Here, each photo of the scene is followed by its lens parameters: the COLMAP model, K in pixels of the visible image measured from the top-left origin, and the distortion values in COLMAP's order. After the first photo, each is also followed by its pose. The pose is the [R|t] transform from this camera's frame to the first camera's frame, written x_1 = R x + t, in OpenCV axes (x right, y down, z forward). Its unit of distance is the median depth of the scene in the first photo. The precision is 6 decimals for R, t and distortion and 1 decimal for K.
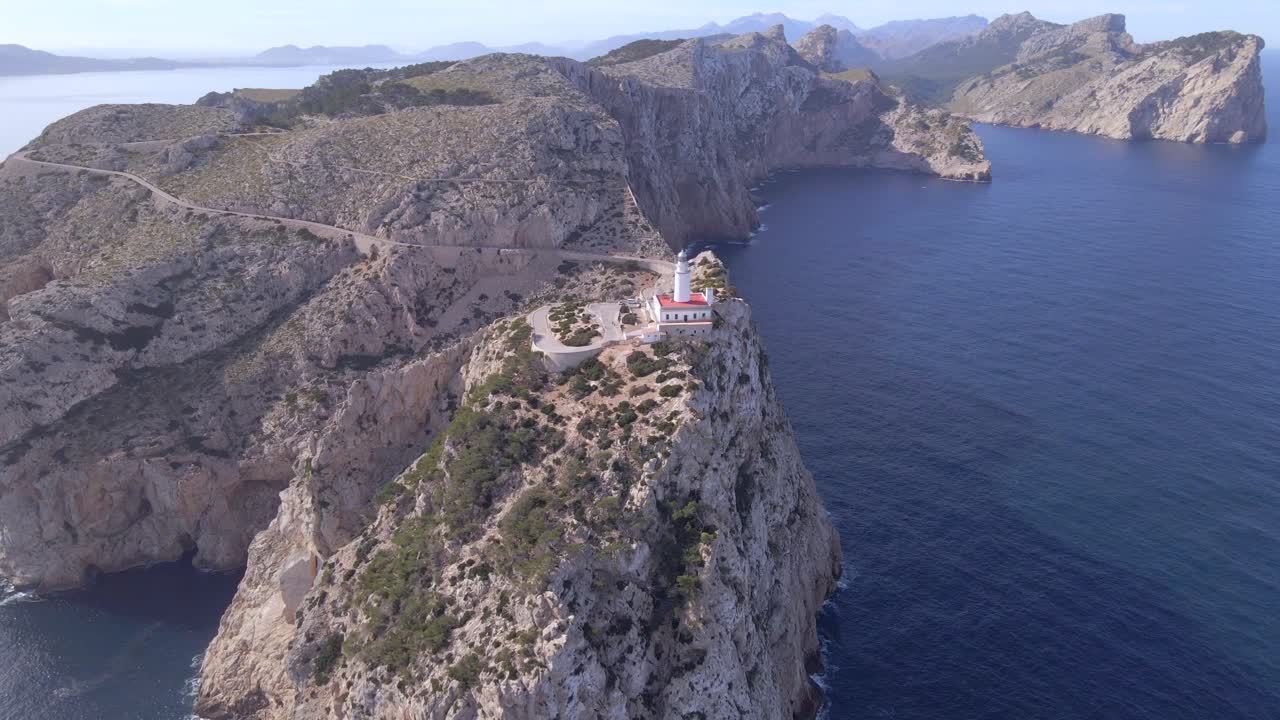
lens RADIAL K [[929.5, 0, 640.0], [0, 929.5, 360.0], [0, 0, 1]] dist [-0.009786, 0.046503]
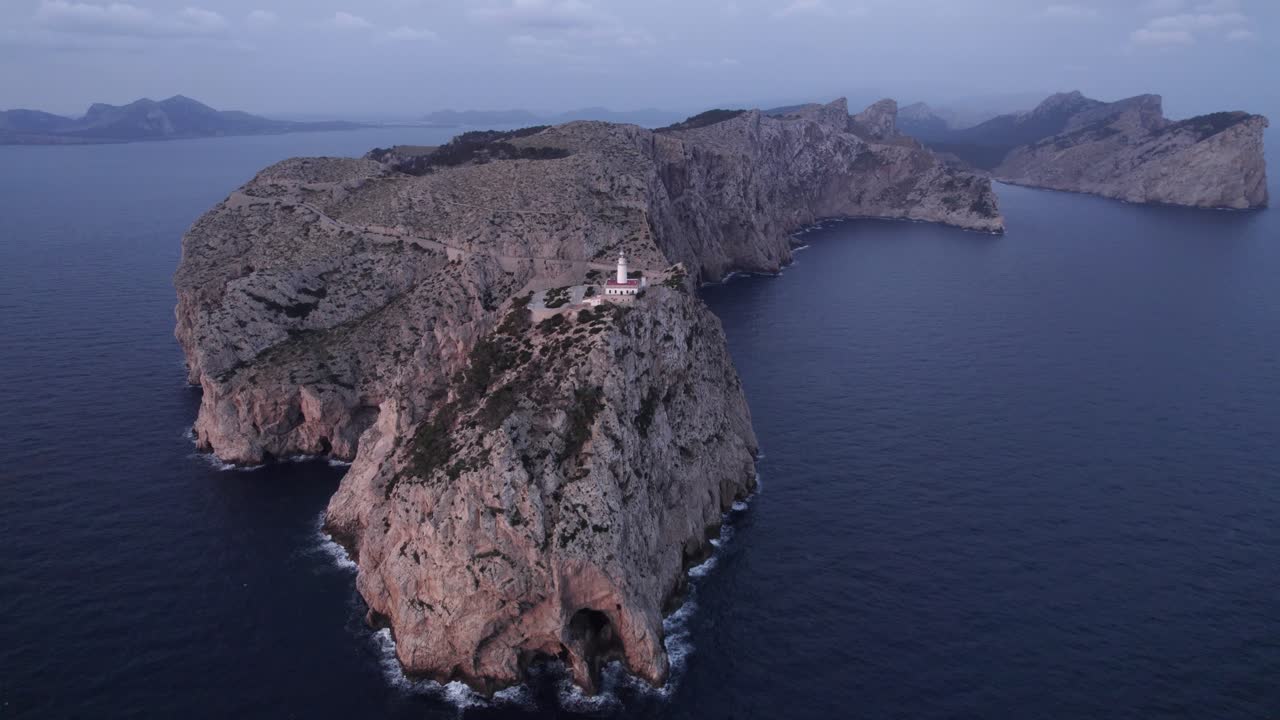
lens RADIAL K [[827.1, 0, 647.2], [0, 827.1, 373.2], [0, 0, 1]] dist [-0.071592, 0.057525]
pose [[0.993074, 0.044708, -0.108649, 0.158765], [-0.046598, 0.998802, -0.014924, 0.069828], [0.107852, 0.019884, 0.993968, -0.248768]]
